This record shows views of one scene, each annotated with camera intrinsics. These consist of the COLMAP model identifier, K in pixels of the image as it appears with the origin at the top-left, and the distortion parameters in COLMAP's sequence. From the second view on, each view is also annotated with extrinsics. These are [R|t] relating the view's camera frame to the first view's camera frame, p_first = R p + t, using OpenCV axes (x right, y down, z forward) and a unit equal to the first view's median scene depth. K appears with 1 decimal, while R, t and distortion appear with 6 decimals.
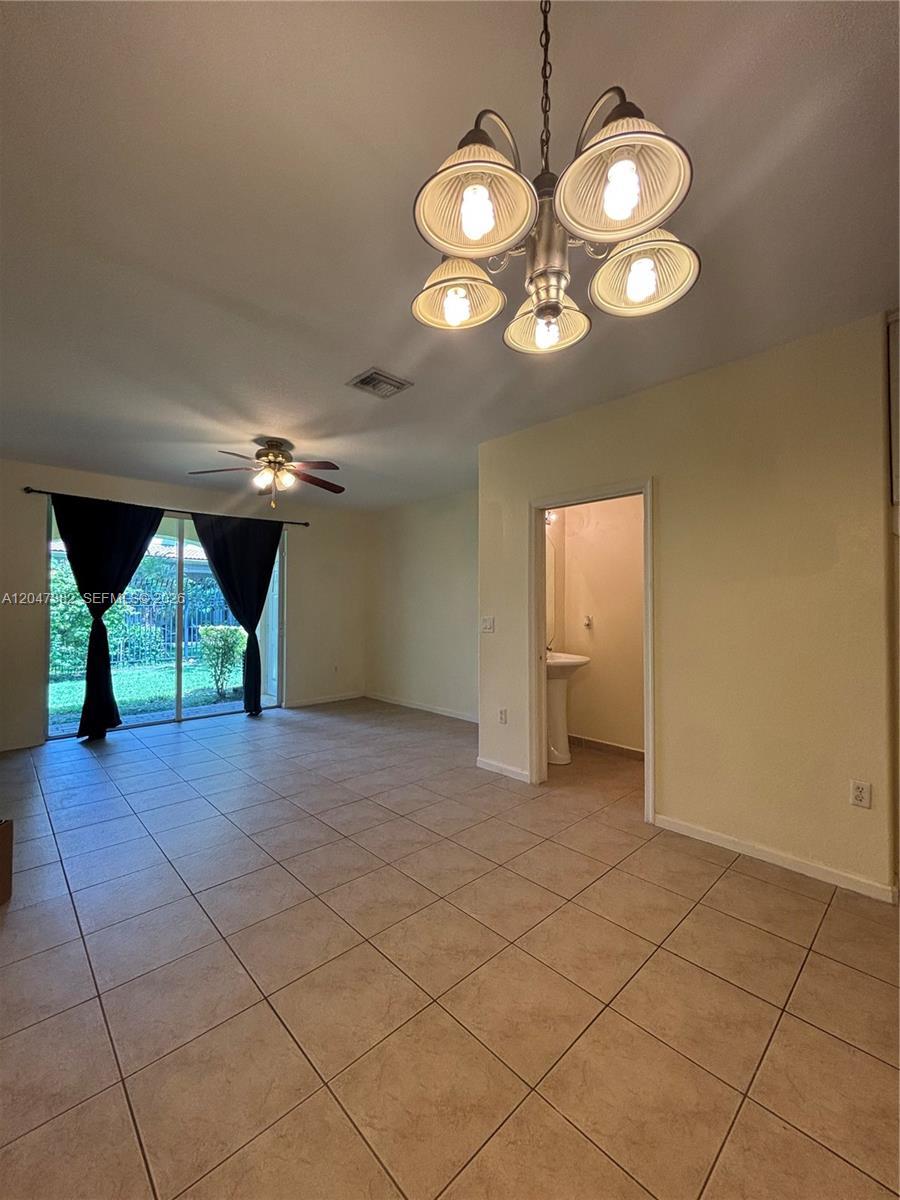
lens RADIAL K [[482.6, 0, 450.2], [0, 482.6, 602.9], [0, 0, 1]] dist [0.001541, 0.000228]
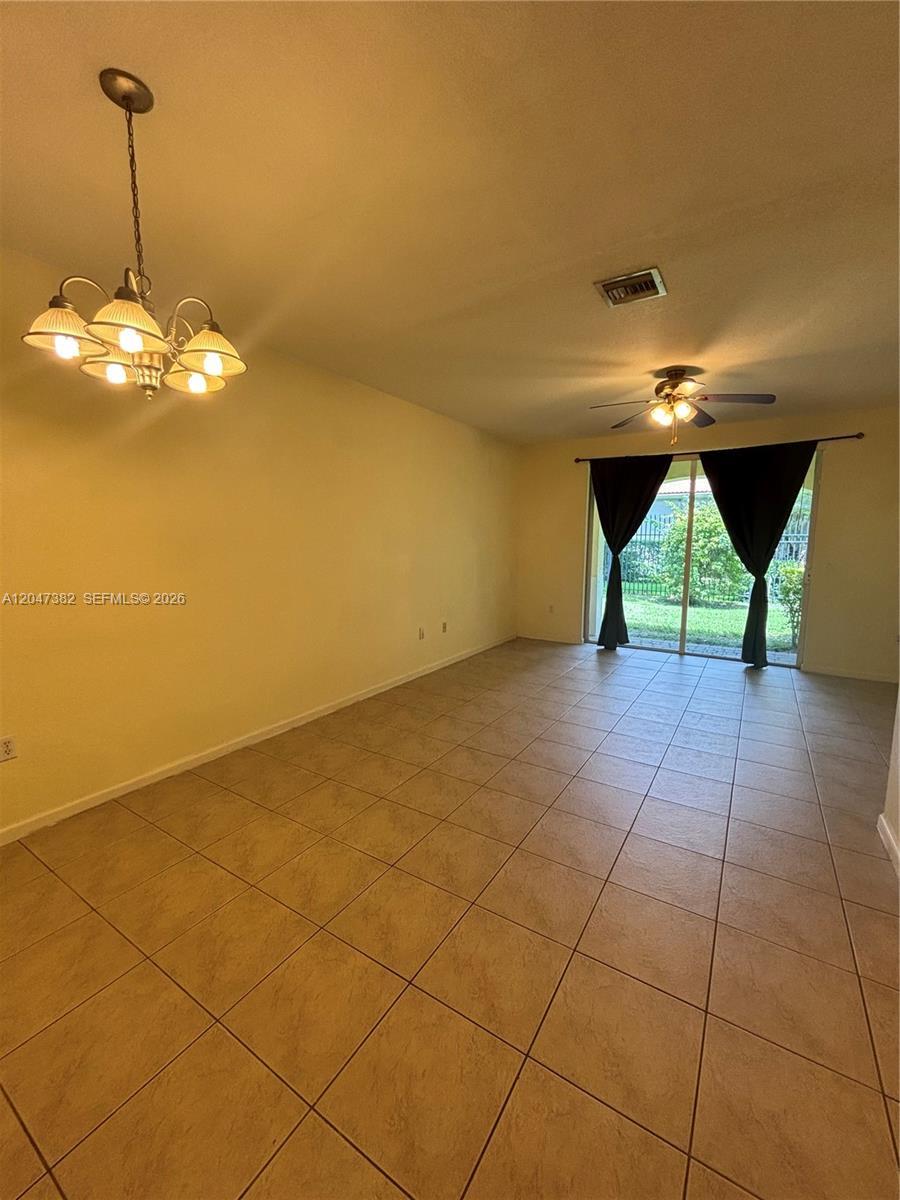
lens RADIAL K [[482.6, 0, 451.1], [0, 482.6, 601.7], [0, 0, 1]] dist [0.001541, 0.000228]
pose [[0.243180, 0.129465, -0.961302, 0.377301], [0.001853, 0.990989, 0.133932, -0.017419], [0.969980, -0.034351, 0.240748, 0.280246]]
